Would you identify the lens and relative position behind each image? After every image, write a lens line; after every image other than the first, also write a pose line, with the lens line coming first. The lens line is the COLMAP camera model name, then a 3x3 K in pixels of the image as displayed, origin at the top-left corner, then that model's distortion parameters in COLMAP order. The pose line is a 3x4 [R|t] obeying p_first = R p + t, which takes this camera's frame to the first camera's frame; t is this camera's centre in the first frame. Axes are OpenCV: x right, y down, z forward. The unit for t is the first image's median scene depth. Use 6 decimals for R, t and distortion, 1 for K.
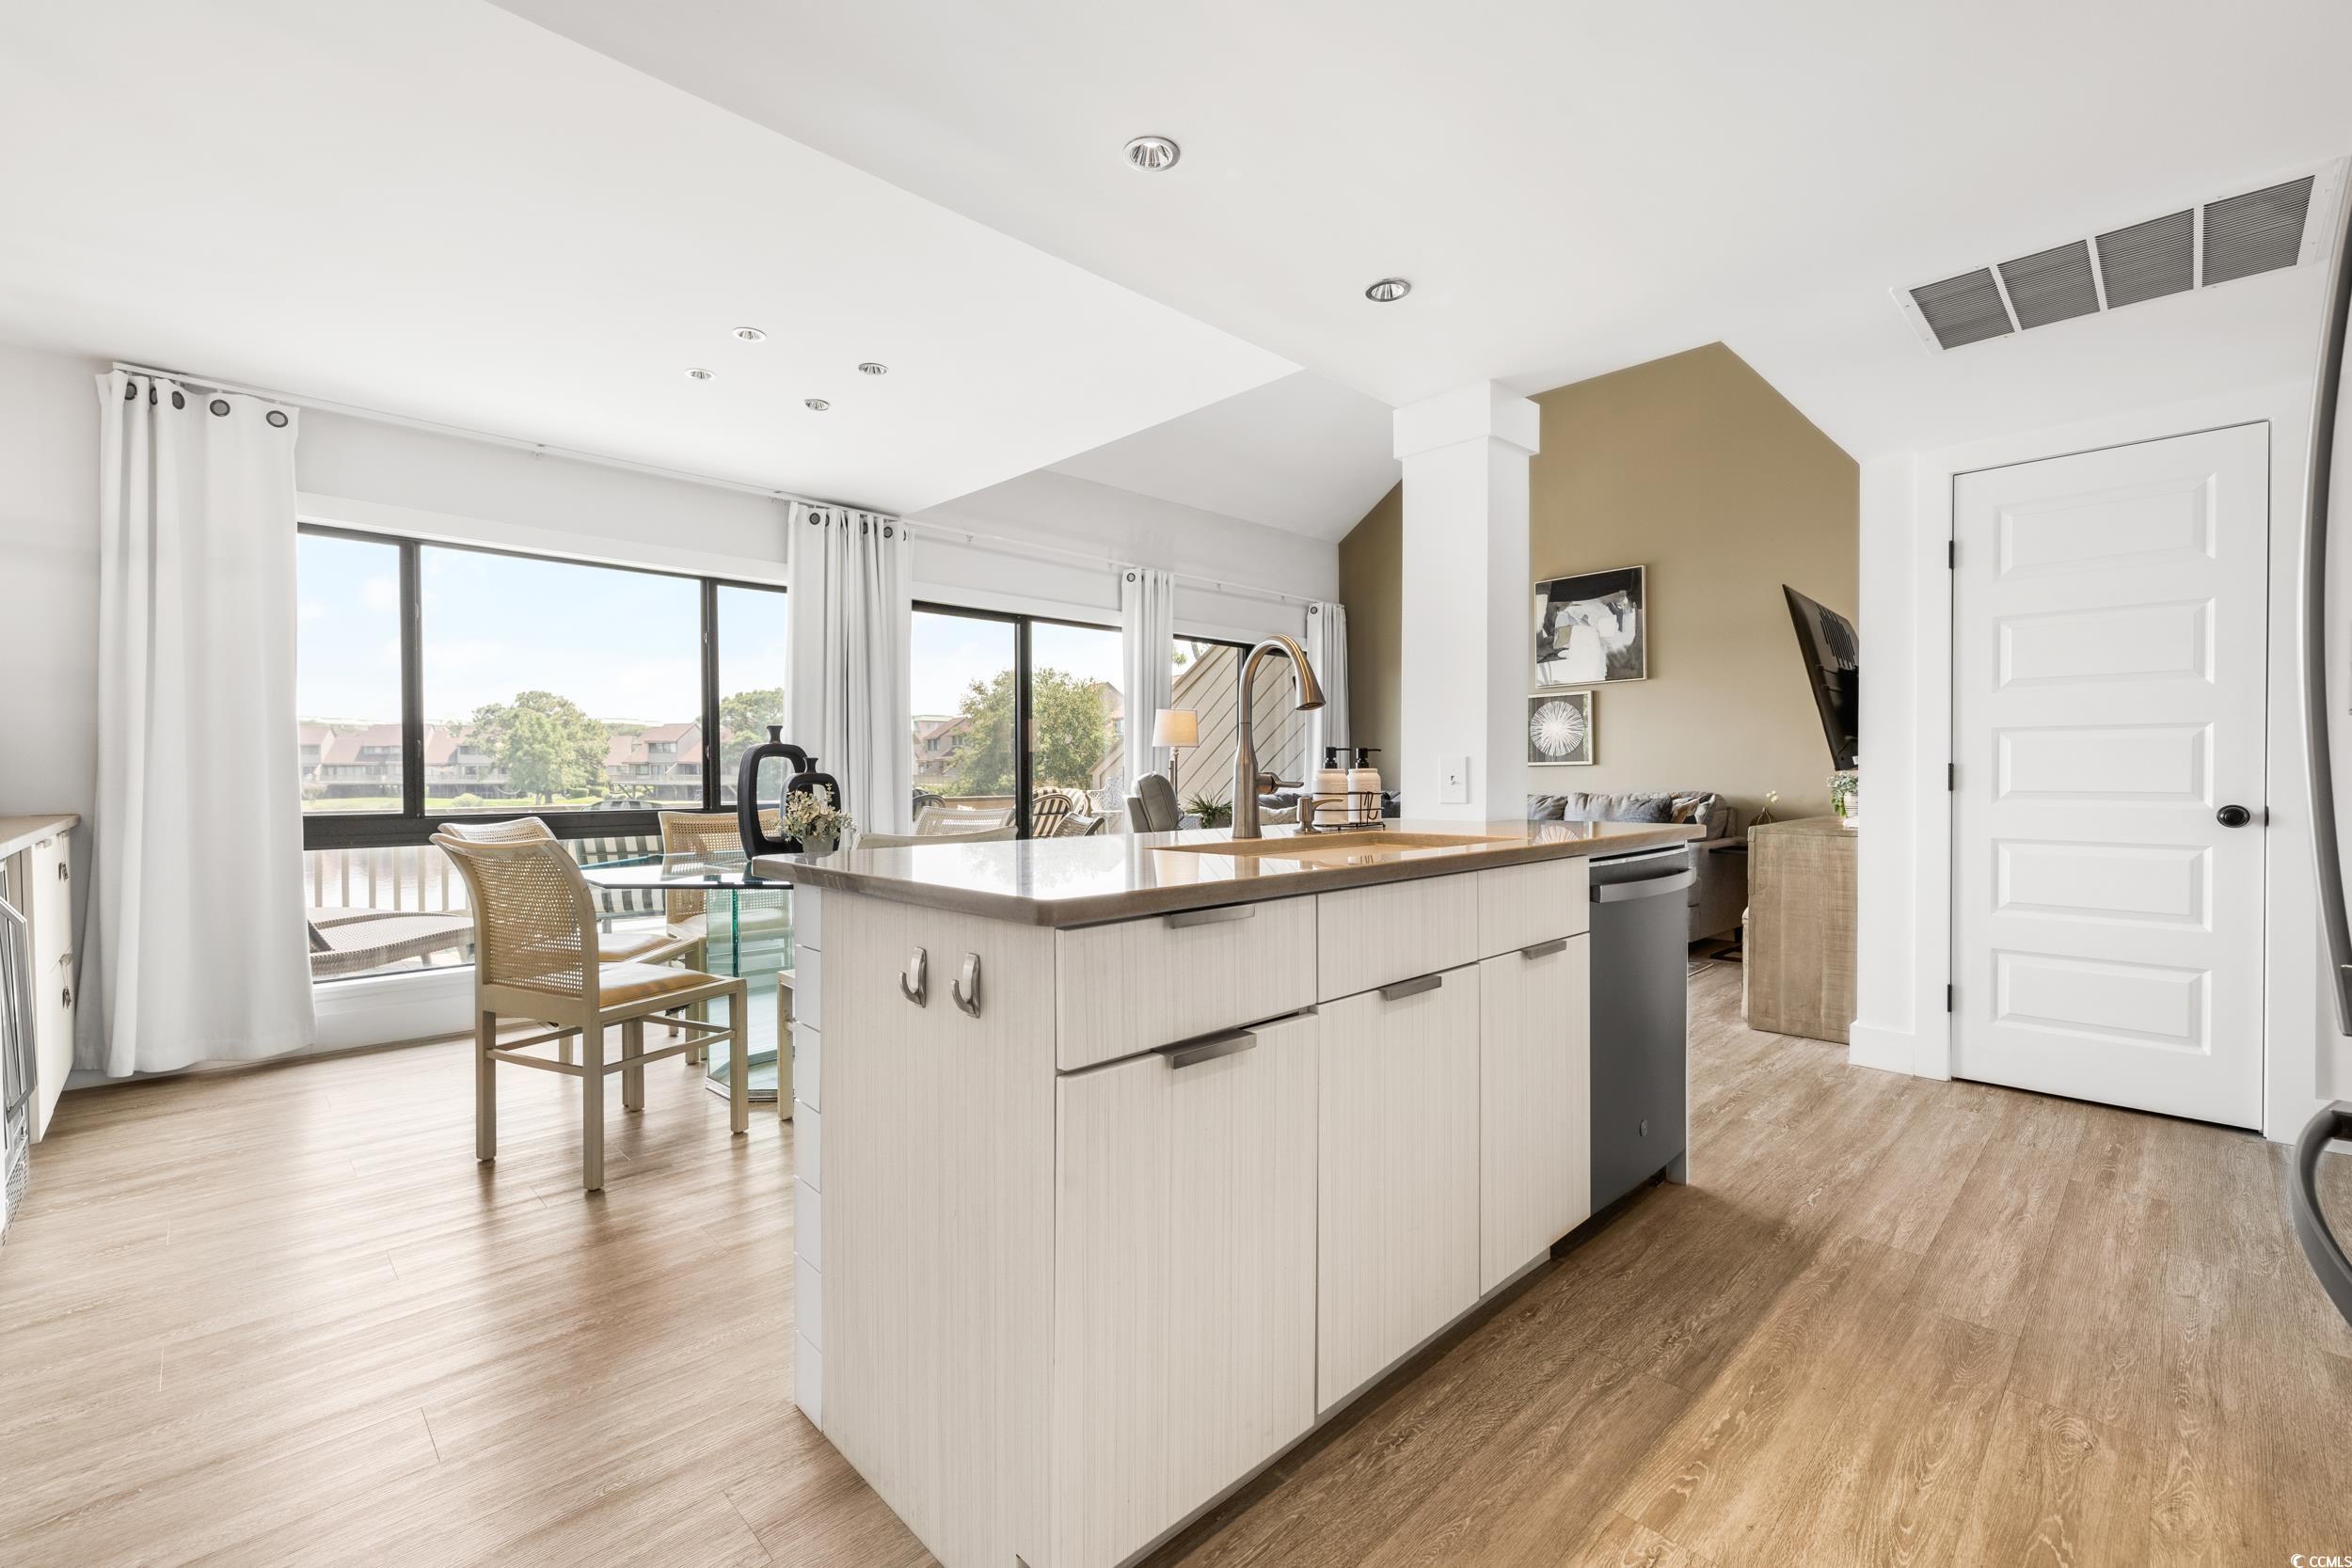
lens RADIAL K [[991.5, 0, 1178.7], [0, 991.5, 785.5], [0, 0, 1]] dist [0.001008, 0.000820]
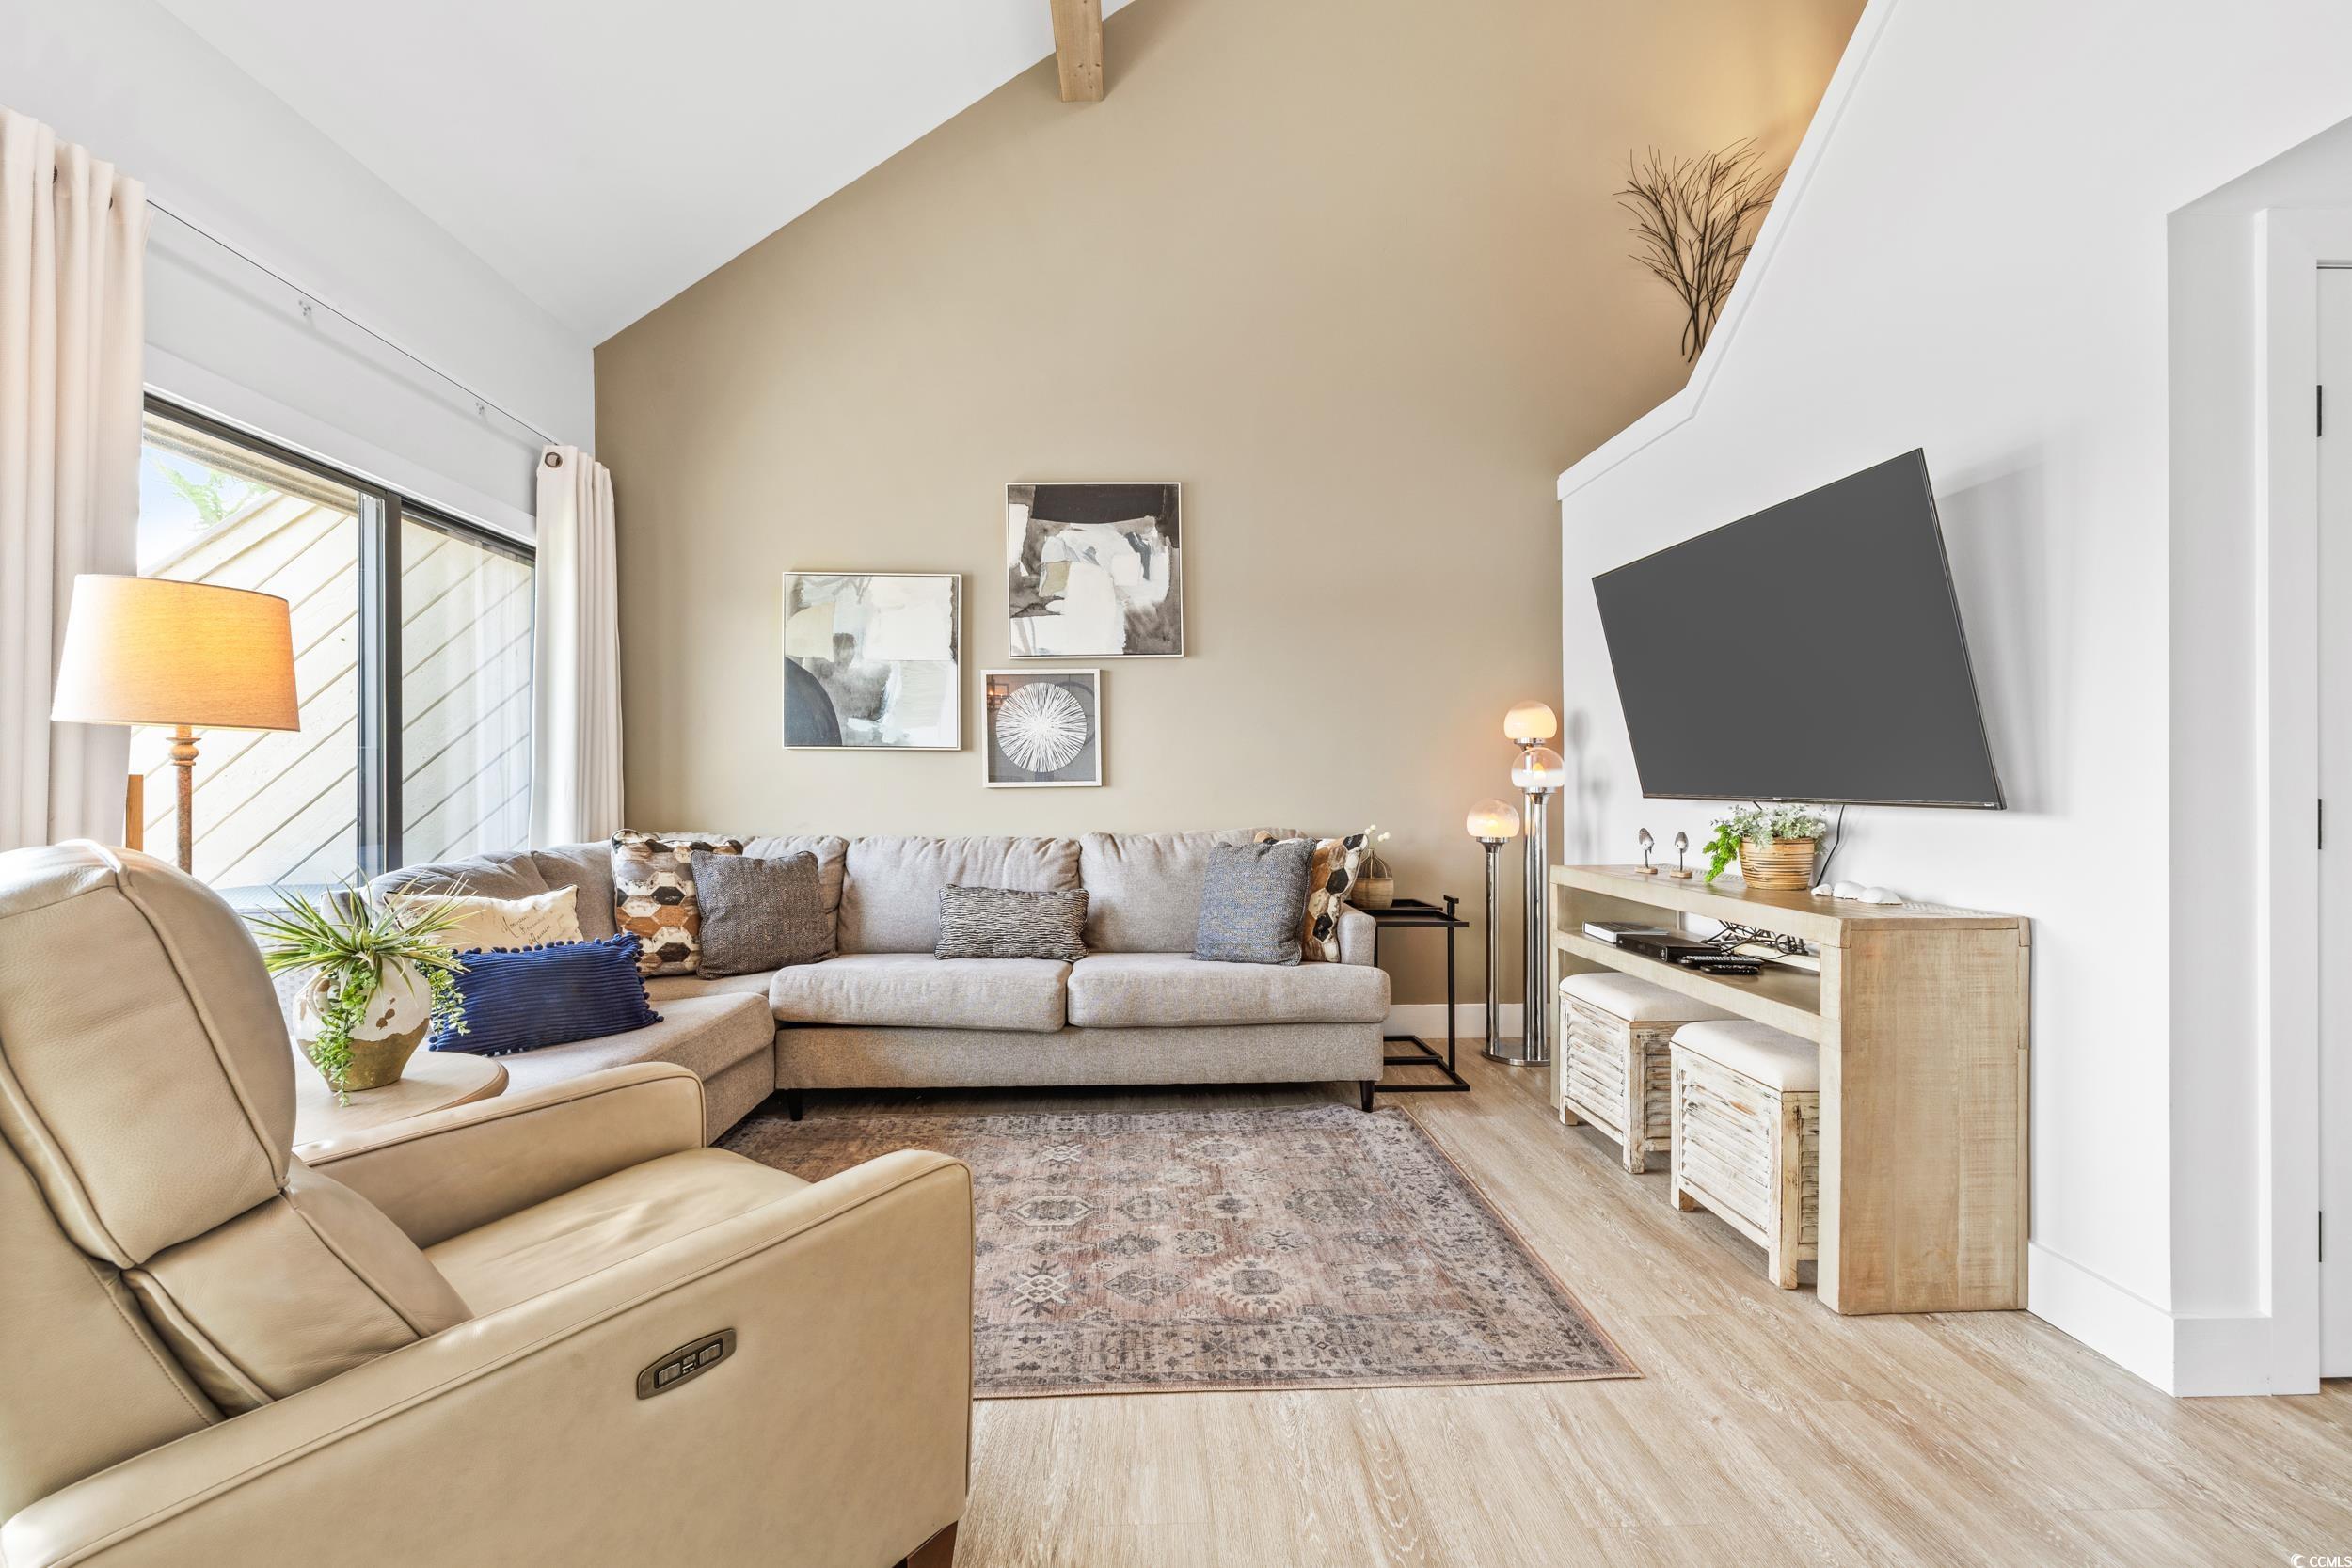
lens RADIAL K [[991.5, 0, 1176.4], [0, 991.5, 781.6], [0, 0, 1]] dist [0.001008, 0.000820]
pose [[0.671375, 0.002025, 0.741115, -0.022347], [0.010730, 0.999865, -0.012452, -0.018816], [-0.741040, 0.016313, 0.671262, 0.655917]]
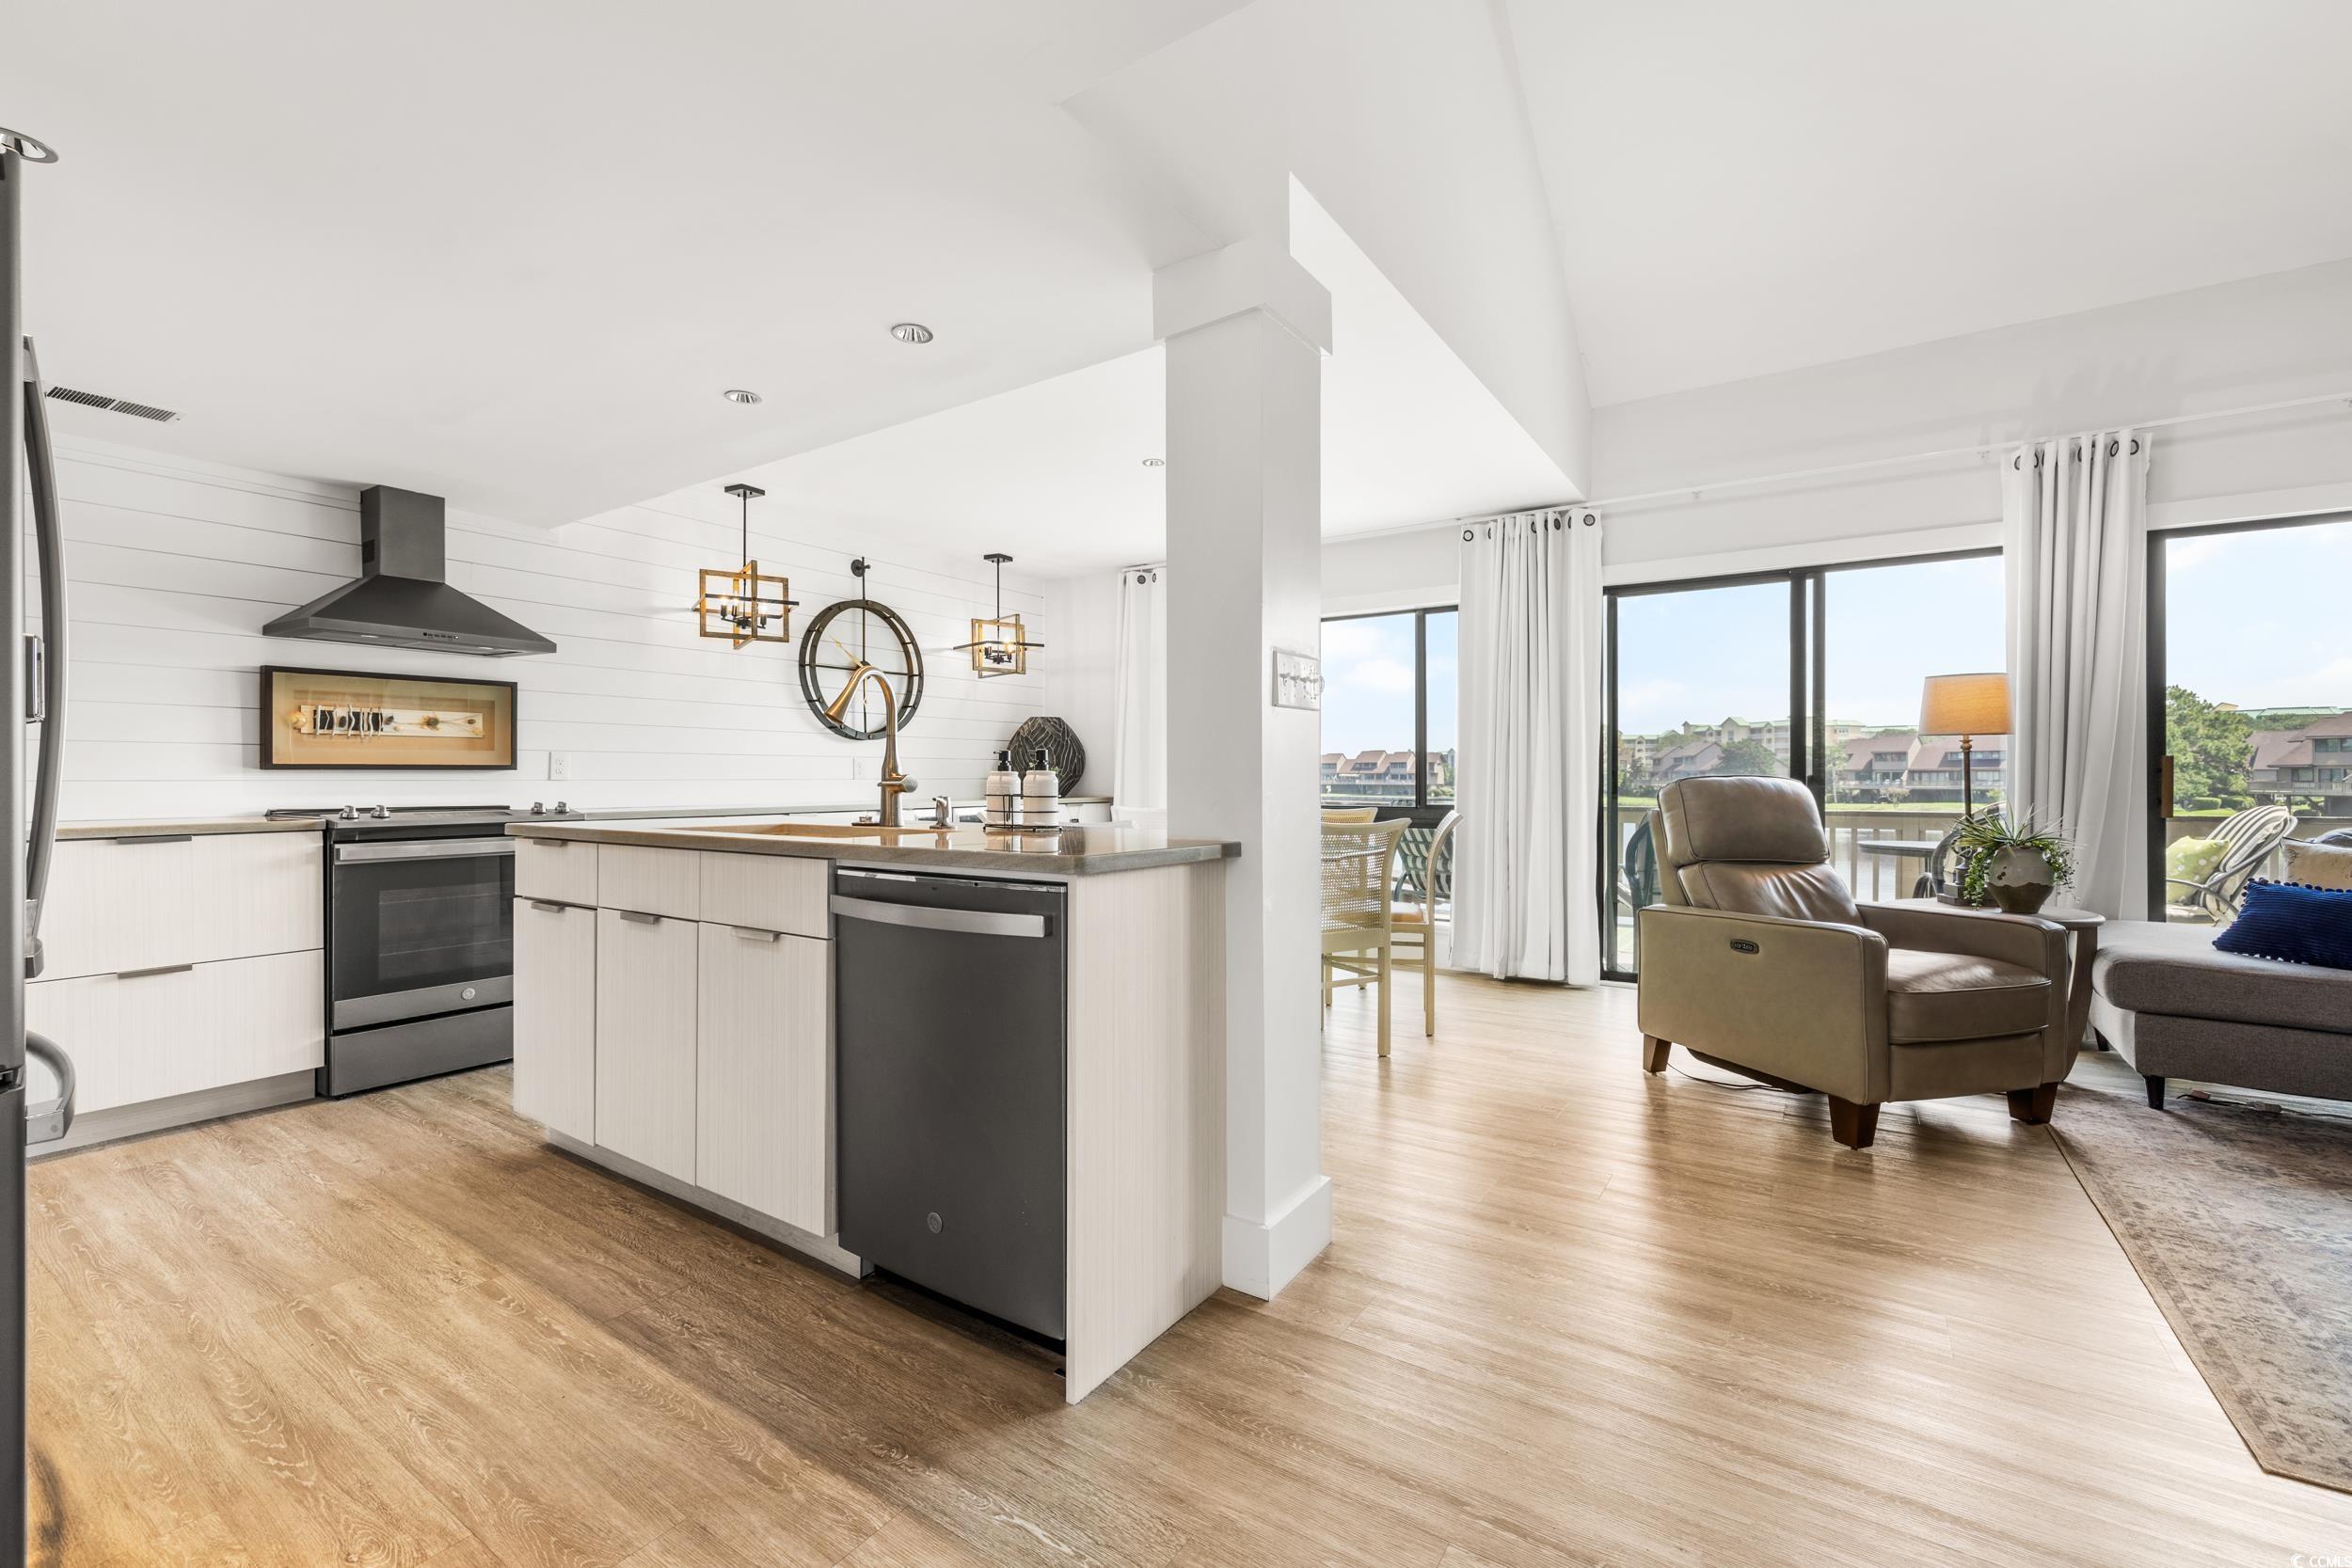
lens RADIAL K [[991.5, 0, 1178.3], [0, 991.5, 773.3], [0, 0, 1]] dist [0.001008, 0.000820]
pose [[0.205354, -0.001995, -0.978686, 0.529248], [-0.015400, 0.999868, -0.005270, -0.005131], [0.978567, 0.016154, 0.205296, 0.420727]]
